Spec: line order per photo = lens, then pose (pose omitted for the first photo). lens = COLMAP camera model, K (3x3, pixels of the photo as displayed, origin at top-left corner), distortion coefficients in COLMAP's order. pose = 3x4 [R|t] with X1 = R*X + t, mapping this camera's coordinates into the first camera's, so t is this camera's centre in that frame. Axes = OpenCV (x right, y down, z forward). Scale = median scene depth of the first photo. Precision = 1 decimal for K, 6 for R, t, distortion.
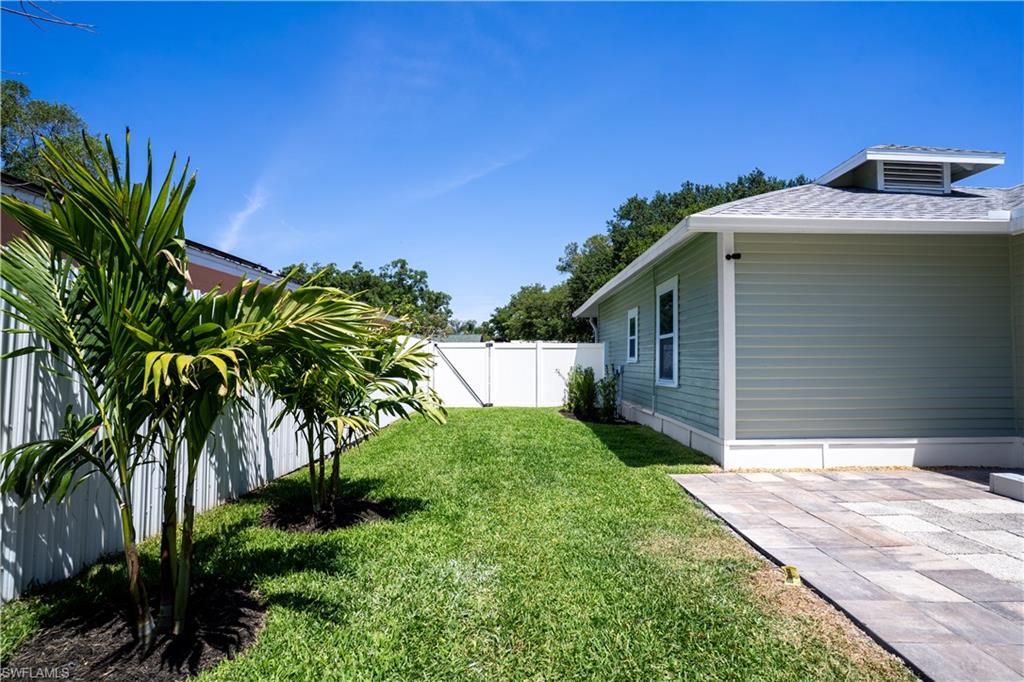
lens RADIAL K [[500.5, 0, 512.0], [0, 500.5, 341.0], [0, 0, 1]] dist [-0.076448, 0.032707]
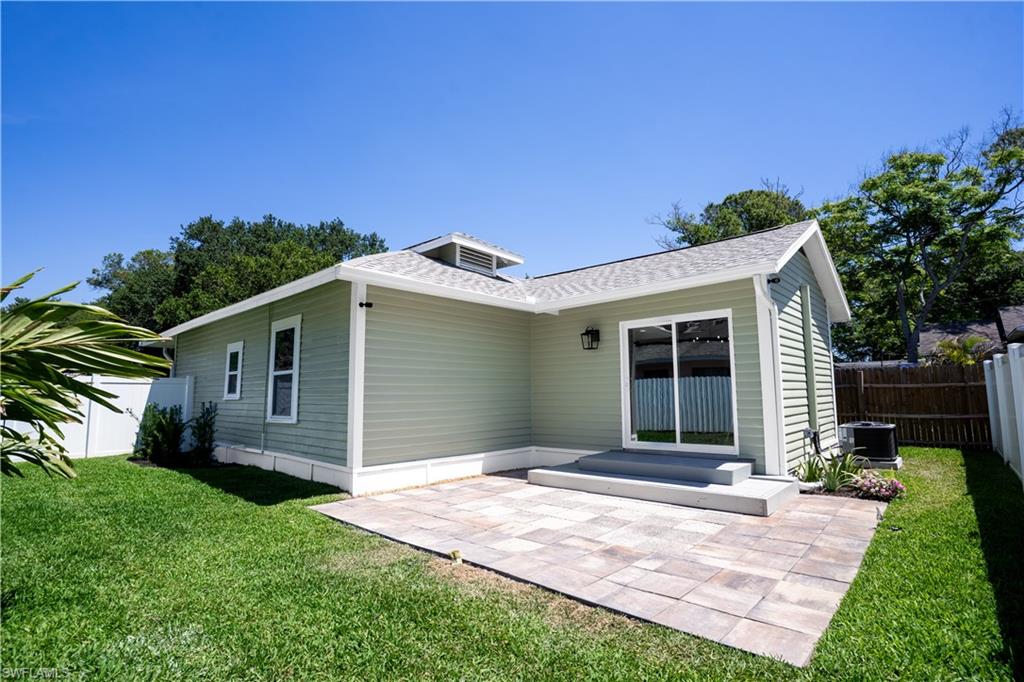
lens RADIAL K [[500.5, 0, 512.0], [0, 500.5, 341.0], [0, 0, 1]] dist [-0.076448, 0.032707]
pose [[0.674506, 0.072839, 0.734667, -0.147221], [-0.016986, 0.996389, -0.083192, 0.001745], [-0.738074, 0.043634, 0.673308, -0.020620]]
